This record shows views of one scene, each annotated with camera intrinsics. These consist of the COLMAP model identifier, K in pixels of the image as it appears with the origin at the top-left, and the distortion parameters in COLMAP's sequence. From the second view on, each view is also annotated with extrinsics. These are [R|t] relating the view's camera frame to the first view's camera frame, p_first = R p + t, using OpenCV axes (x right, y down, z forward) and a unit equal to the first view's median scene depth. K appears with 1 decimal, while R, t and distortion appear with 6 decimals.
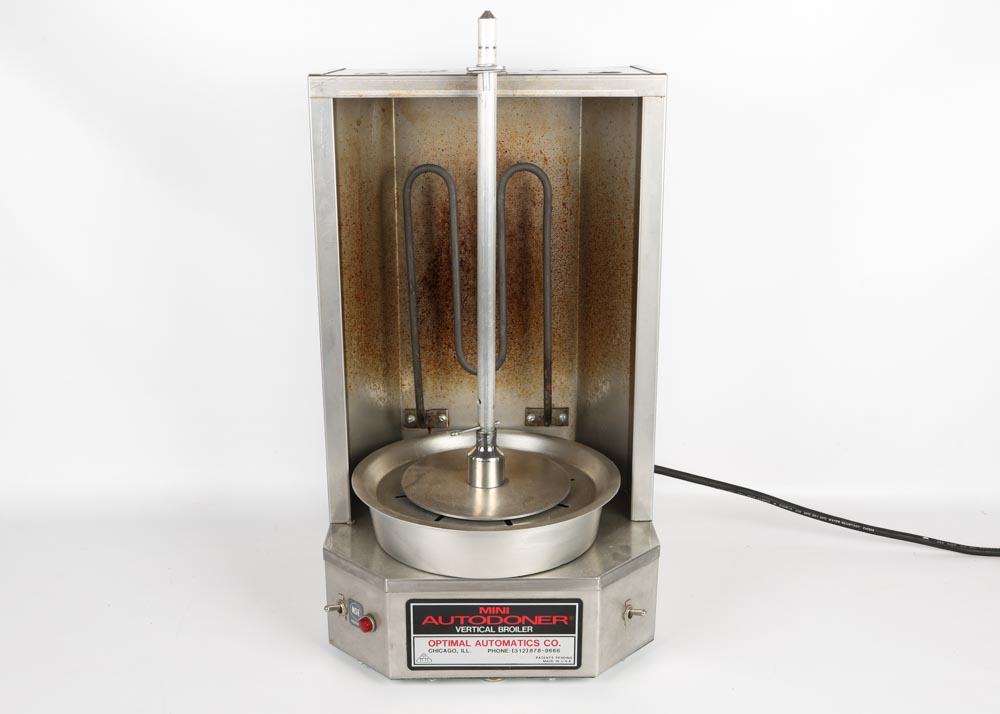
lens RADIAL K [[1141.5, 0, 485.9], [0, 1141.5, 338.1], [0, 0, 1]] dist [-0.011946, 0.000000]
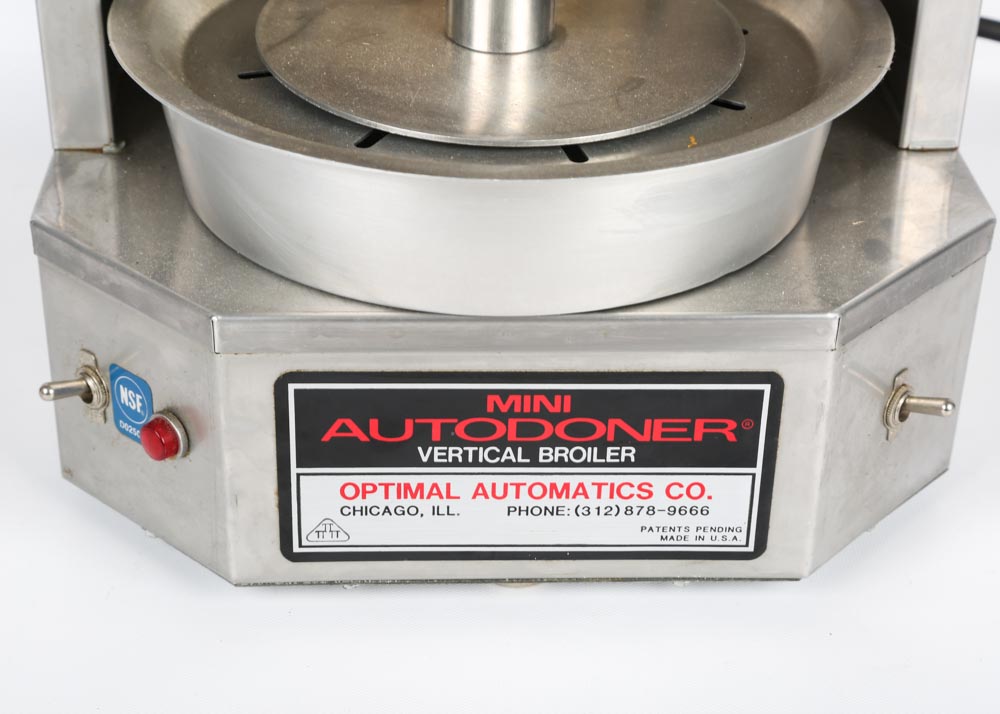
lens RADIAL K [[2071.6, 0, 485.8], [0, 2071.6, 359.4], [0, 0, 1]] dist [0.165778, 0.000000]
pose [[0.999324, 0.003340, 0.036610, -0.027869], [-0.012695, 0.965959, 0.258382, 0.059109], [-0.034501, -0.258672, 0.965349, 0.373607]]
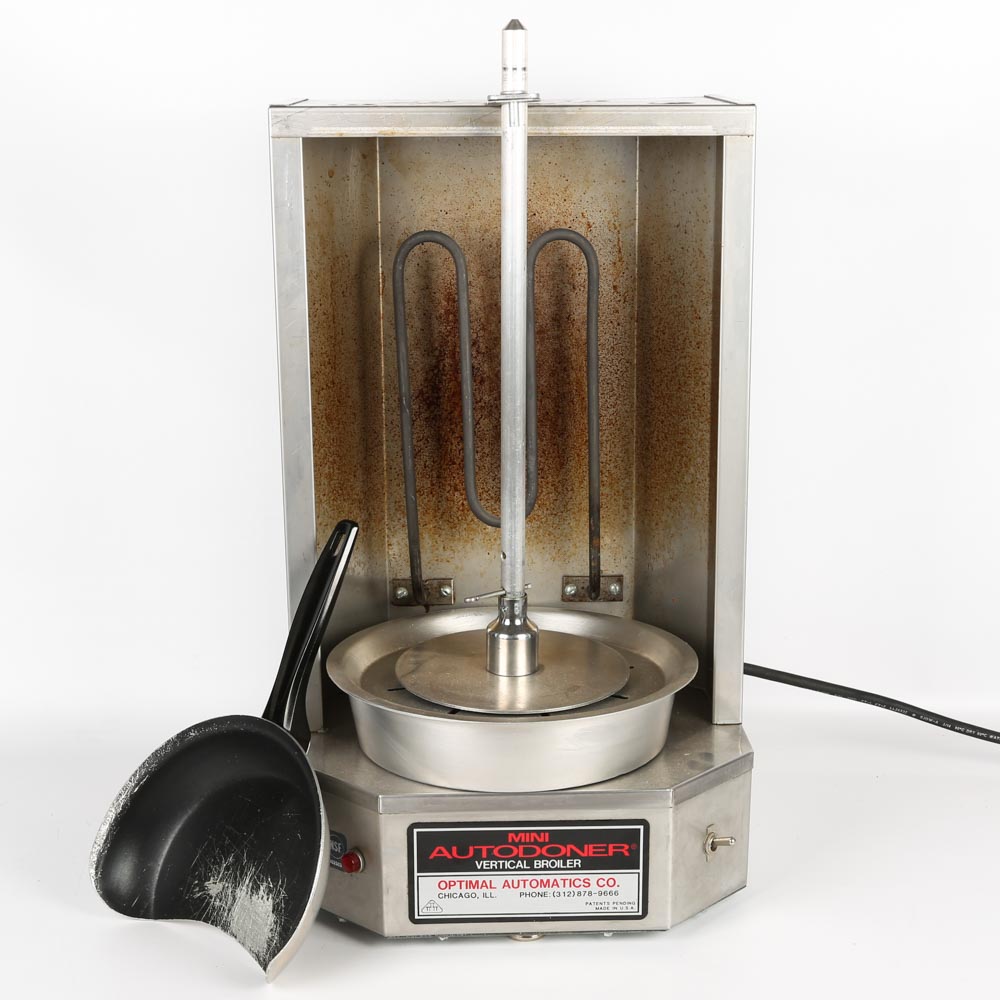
lens RADIAL K [[1897.4, 0, 527.2], [0, 1897.4, 532.1], [0, 0, 1]] dist [-0.011523, 0.000000]
pose [[0.999278, -0.008107, 0.037117, -0.035271], [0.008708, 0.999833, -0.016047, 0.060088], [-0.036981, 0.016359, 0.999182, -0.205470]]
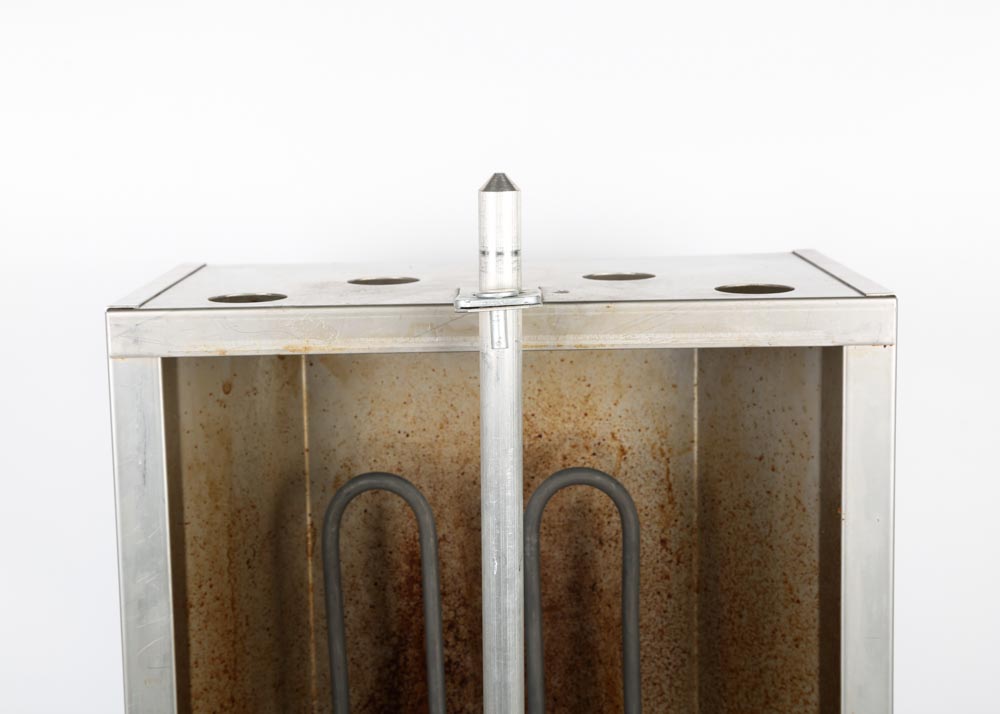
lens RADIAL K [[1734.5, 0, 481.7], [0, 1734.5, 340.2], [0, 0, 1]] dist [0.138467, 0.000000]
pose [[0.999910, -0.012399, -0.005215, -0.002614], [0.011727, 0.993472, -0.113469, -0.129745], [0.006588, 0.113397, 0.993528, 0.293734]]
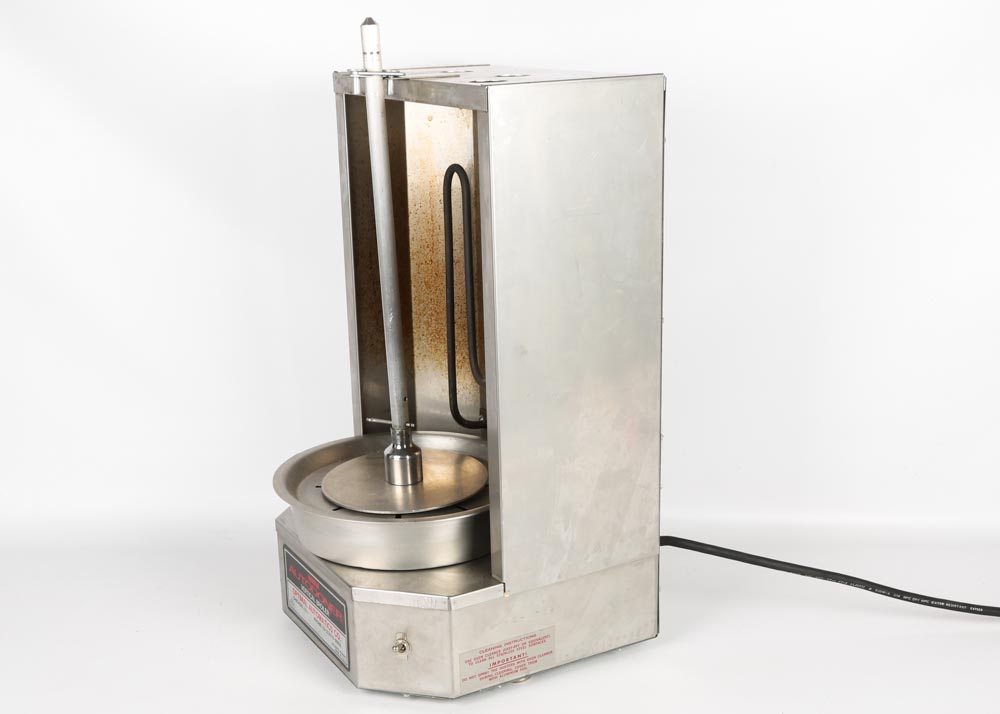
lens RADIAL K [[1318.5, 0, 497.8], [0, 1318.5, 366.0], [0, 0, 1]] dist [-0.066596, 0.000000]
pose [[0.497544, 0.226744, -0.837280, 1.020538], [-0.219204, 0.966770, 0.131552, -0.146422], [0.839285, 0.118082, 0.530714, 0.449829]]
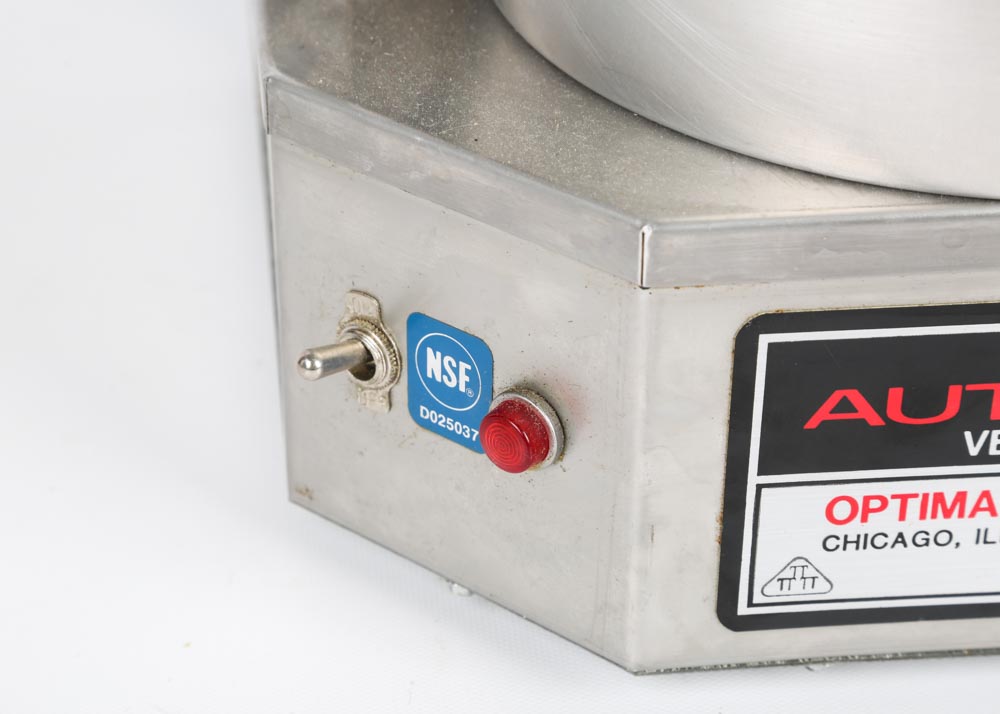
lens RADIAL K [[2643.4, 0, 498.5], [0, 2643.4, 349.2], [0, 0, 1]] dist [0.305423, 0.000000]
pose [[0.994873, -0.042259, 0.091876, -0.147957], [0.014304, 0.958174, 0.285829, 0.094947], [-0.100112, -0.283050, 0.953866, 0.527848]]
